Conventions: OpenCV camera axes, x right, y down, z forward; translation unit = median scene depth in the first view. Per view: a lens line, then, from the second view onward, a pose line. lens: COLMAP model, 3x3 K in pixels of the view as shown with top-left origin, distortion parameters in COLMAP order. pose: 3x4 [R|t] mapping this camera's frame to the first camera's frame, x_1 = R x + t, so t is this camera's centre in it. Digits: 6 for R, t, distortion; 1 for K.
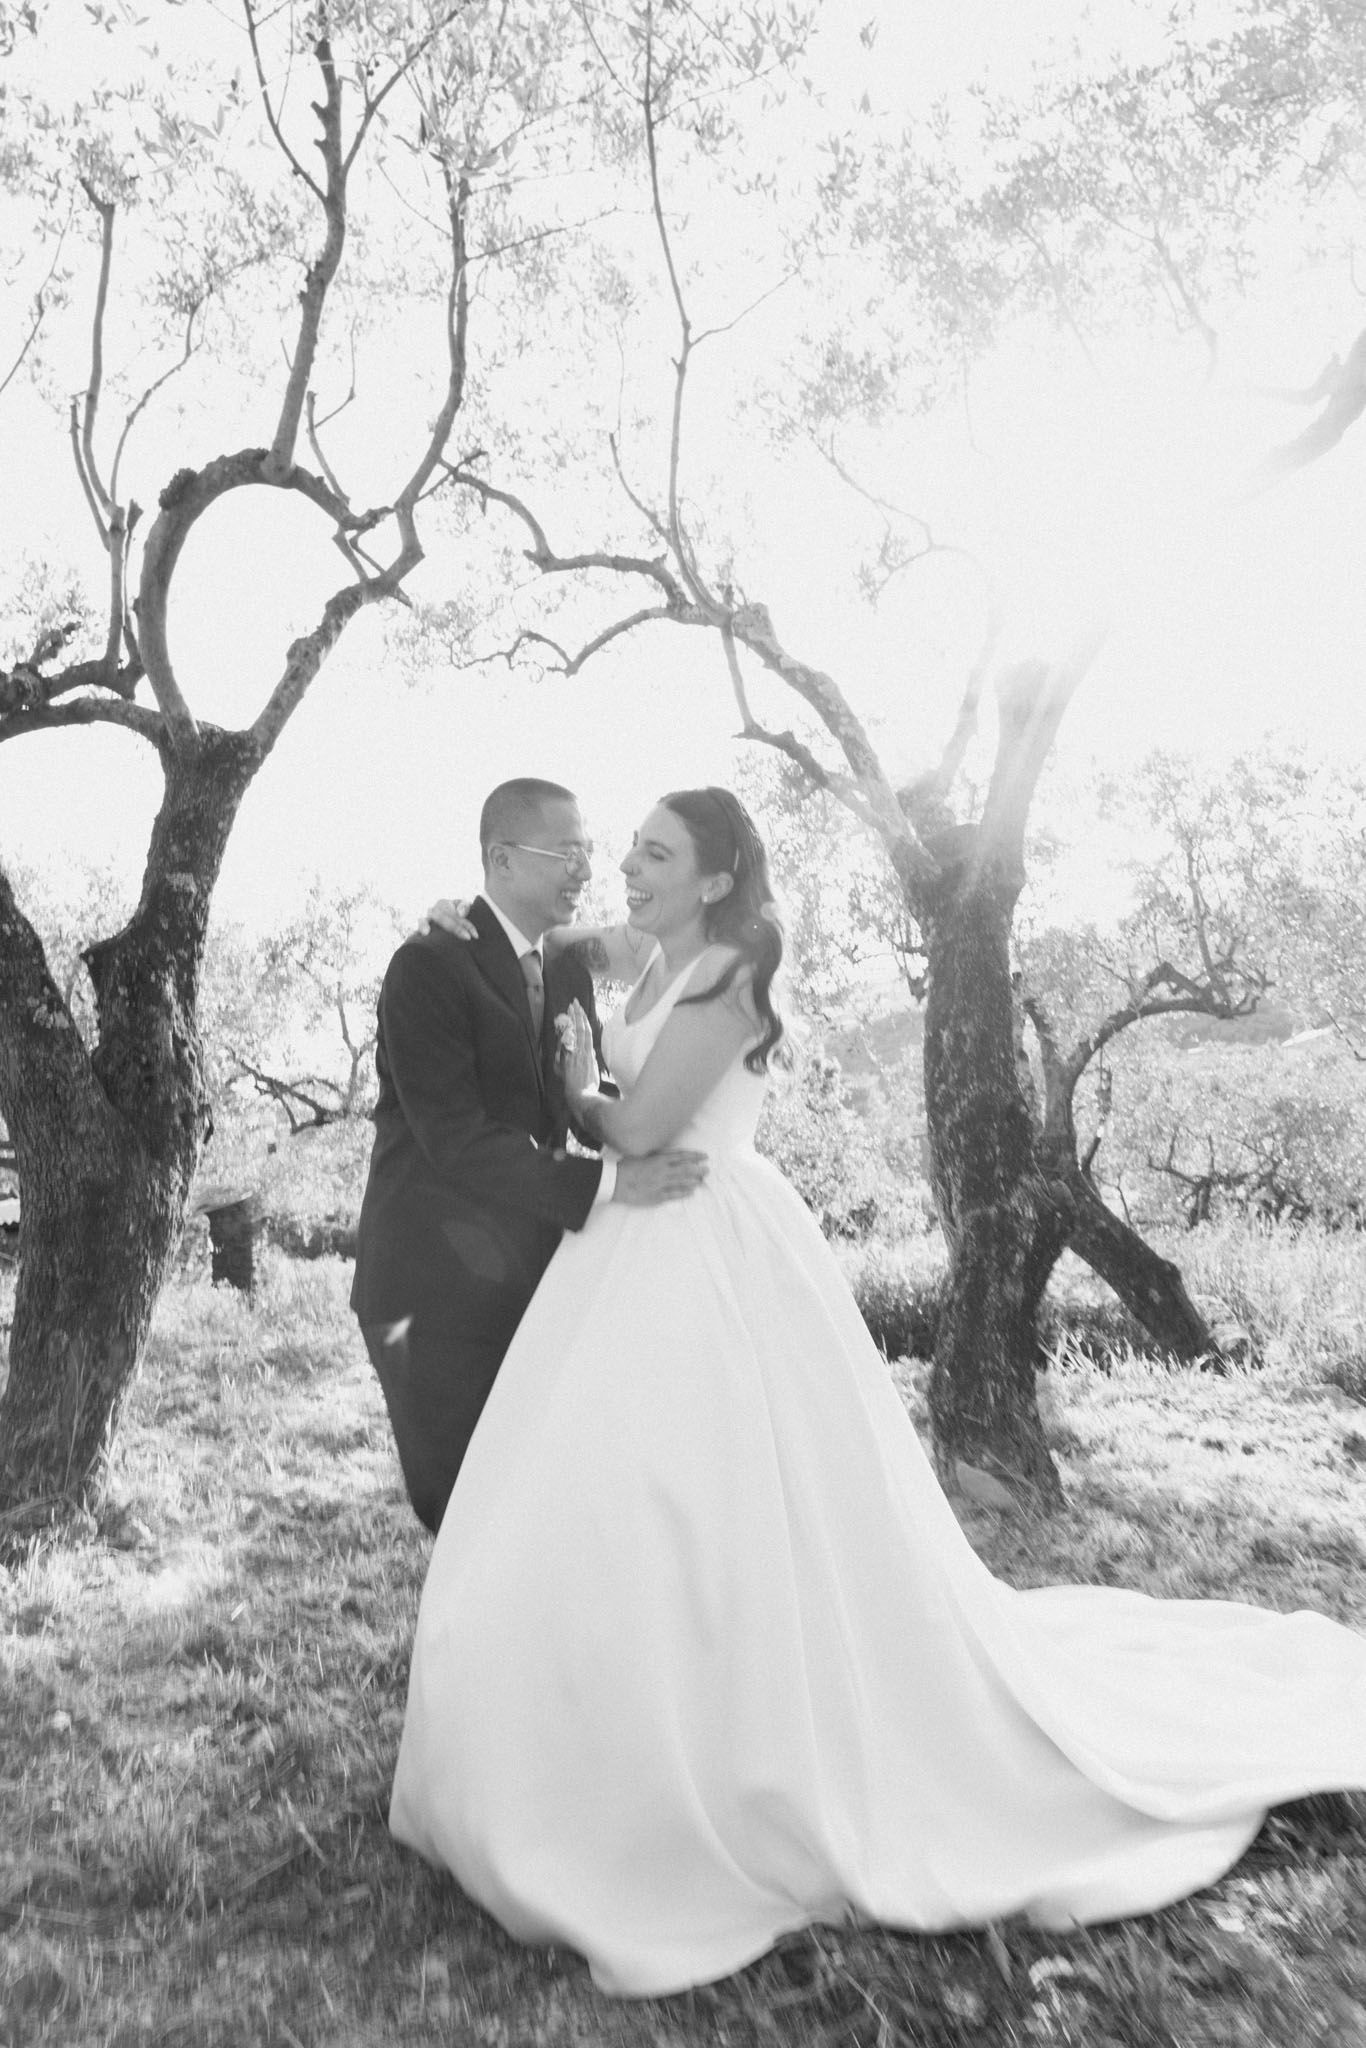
lens RADIAL K [[1359.1, 0, 680.1], [0, 1359.1, 1023.6], [0, 0, 1]] dist [-0.004462, 0.012112]
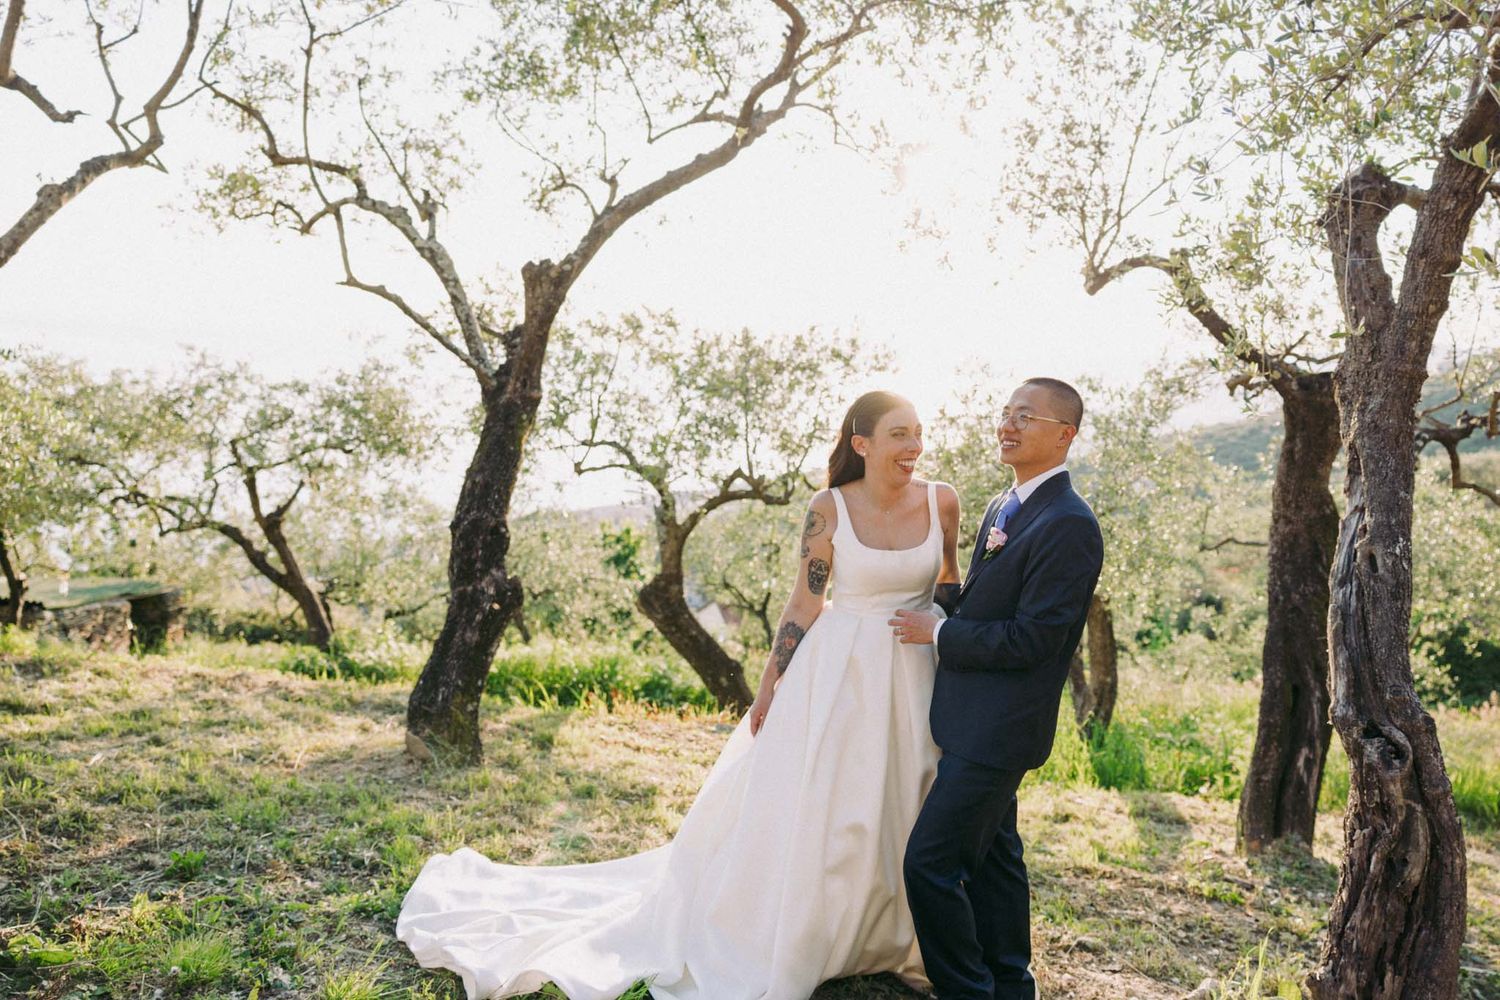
lens RADIAL K [[995.5, 0, 755.0], [0, 995.5, 499.2], [0, 0, 1]] dist [-0.004462, 0.012112]
pose [[0.983133, 0.089756, 0.159355, 0.322793], [-0.087955, 0.995956, -0.018337, 0.019250], [-0.160356, 0.004012, 0.987051, -0.216756]]
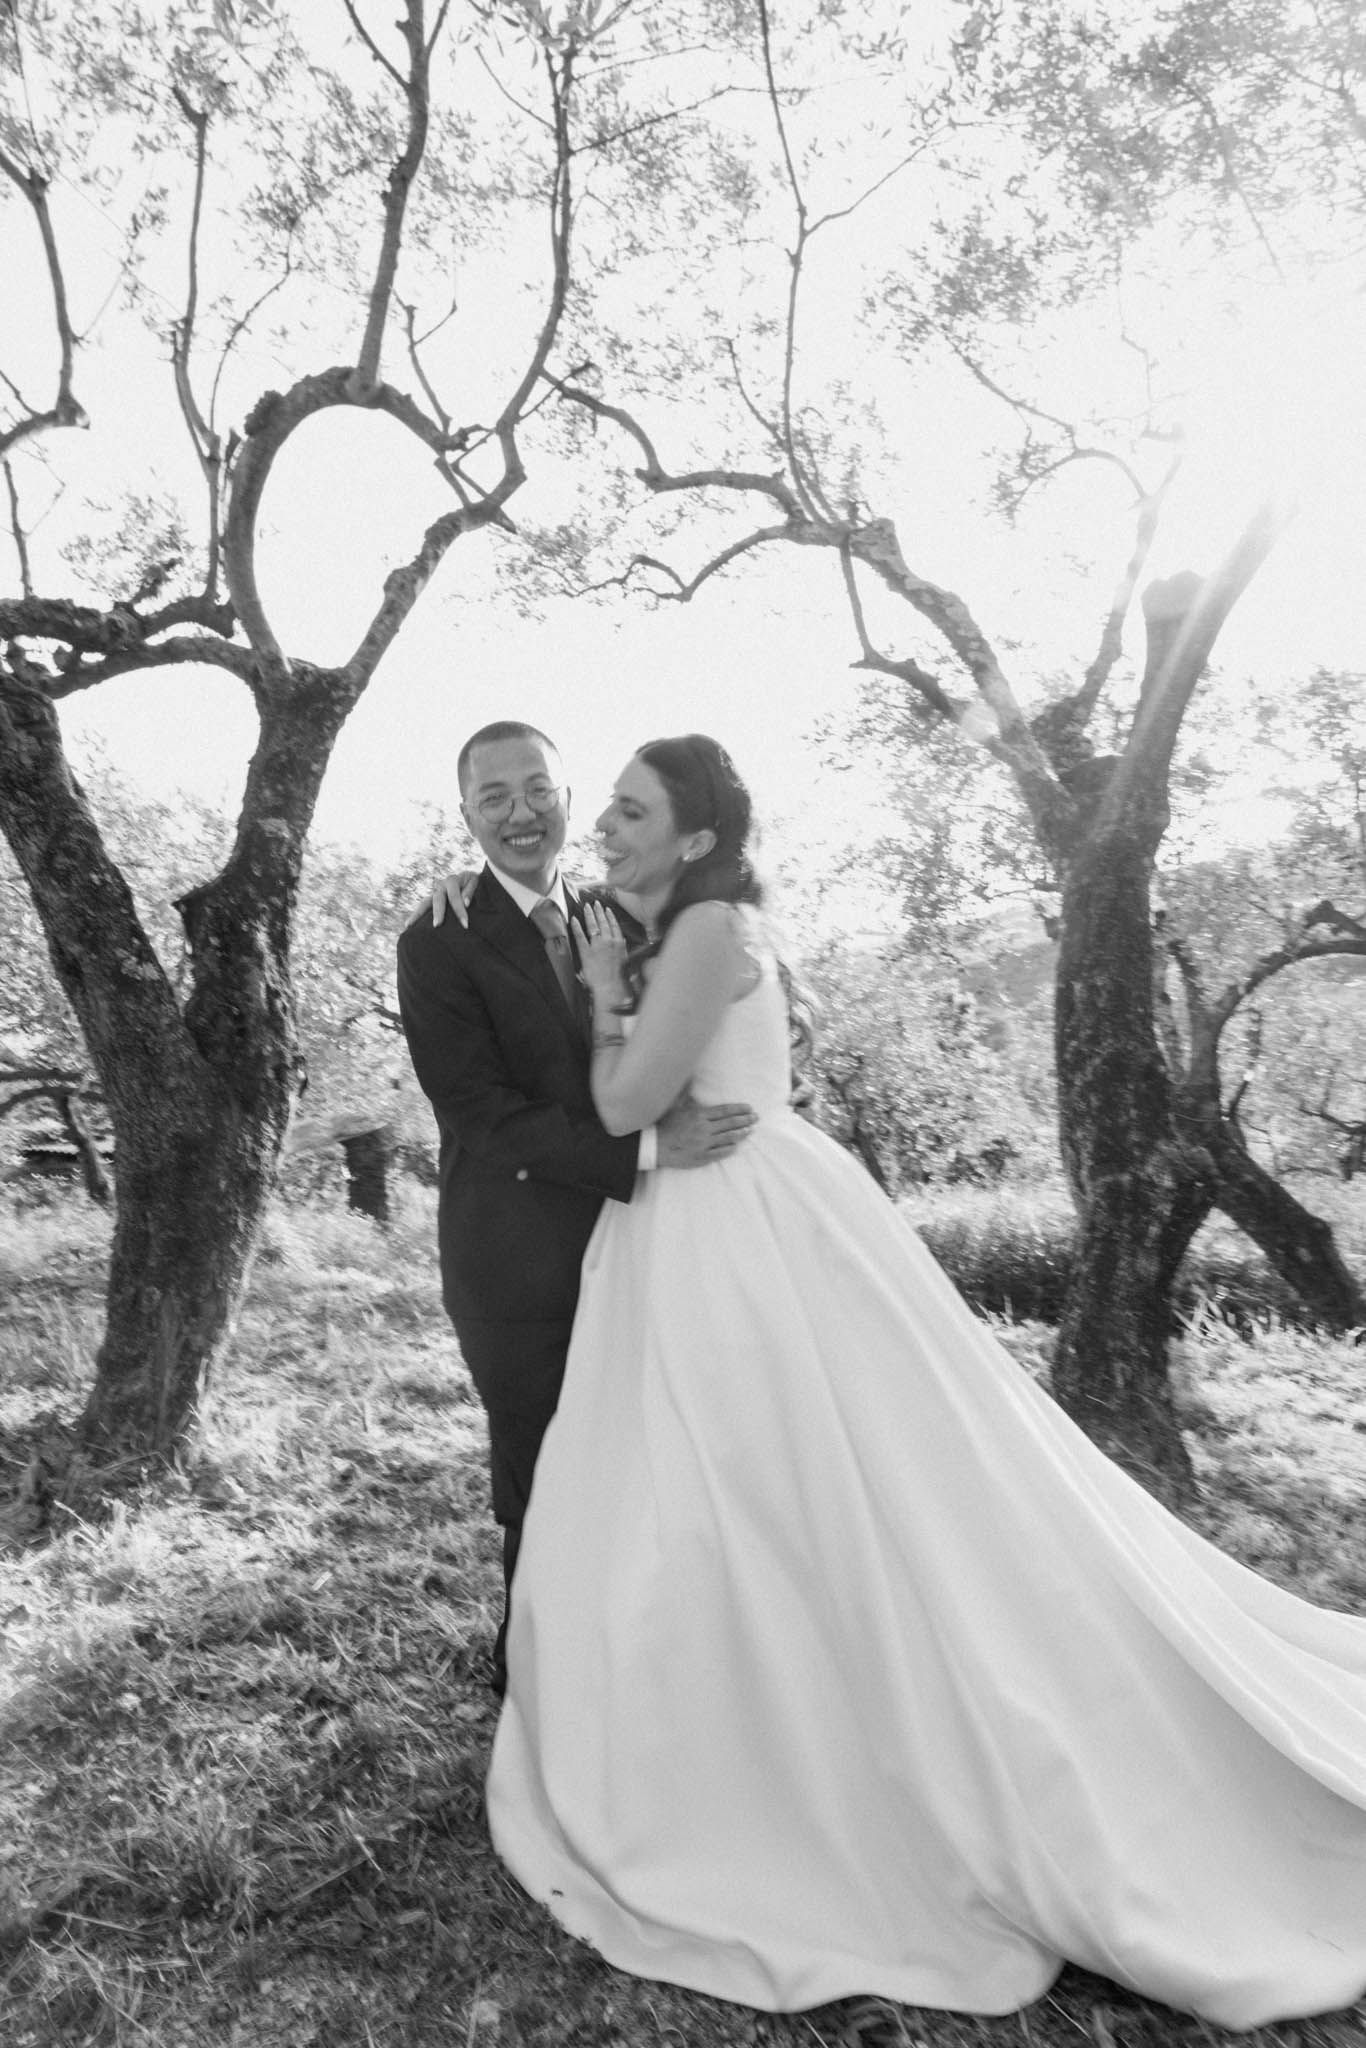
lens RADIAL K [[1359.1, 0, 678.2], [0, 1359.1, 1023.9], [0, 0, 1]] dist [-0.004462, 0.012112]
pose [[0.995067, 0.009342, -0.098769, 0.014324], [-0.004193, 0.998627, 0.052208, -0.012915], [0.099121, -0.051536, 0.993740, 0.045763]]
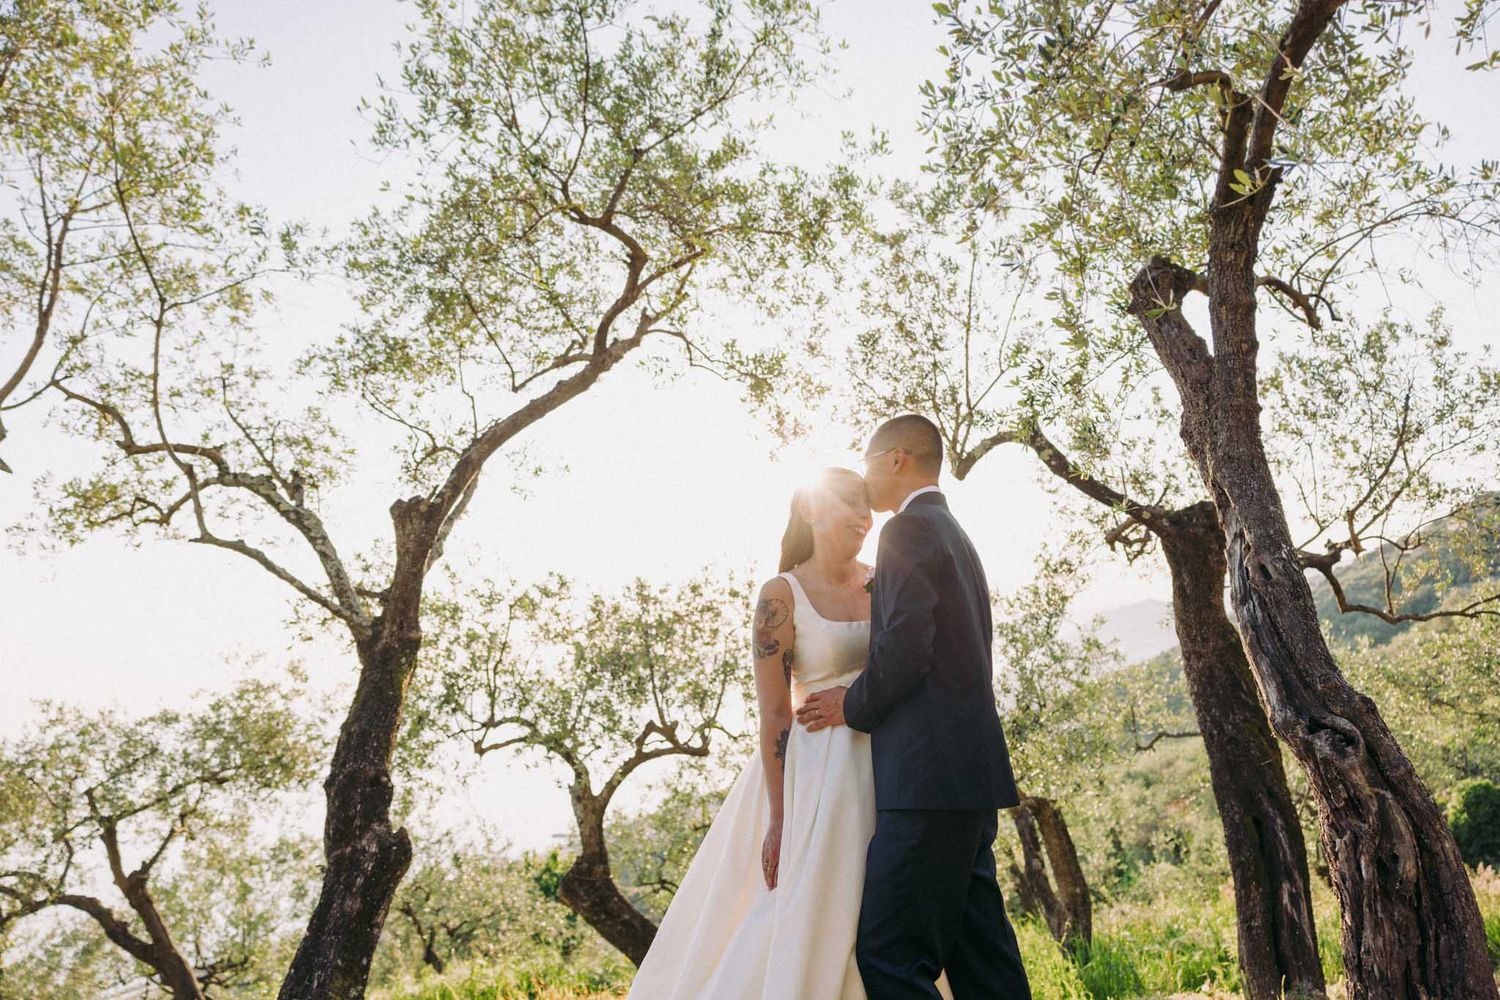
lens RADIAL K [[995.5, 0, 762.1], [0, 995.5, 502.6], [0, 0, 1]] dist [-0.004462, 0.012112]
pose [[0.971541, -0.003153, 0.236849, 0.358961], [0.080251, 0.945157, -0.316603, 0.139924], [-0.222862, 0.326600, 0.918513, -0.172799]]
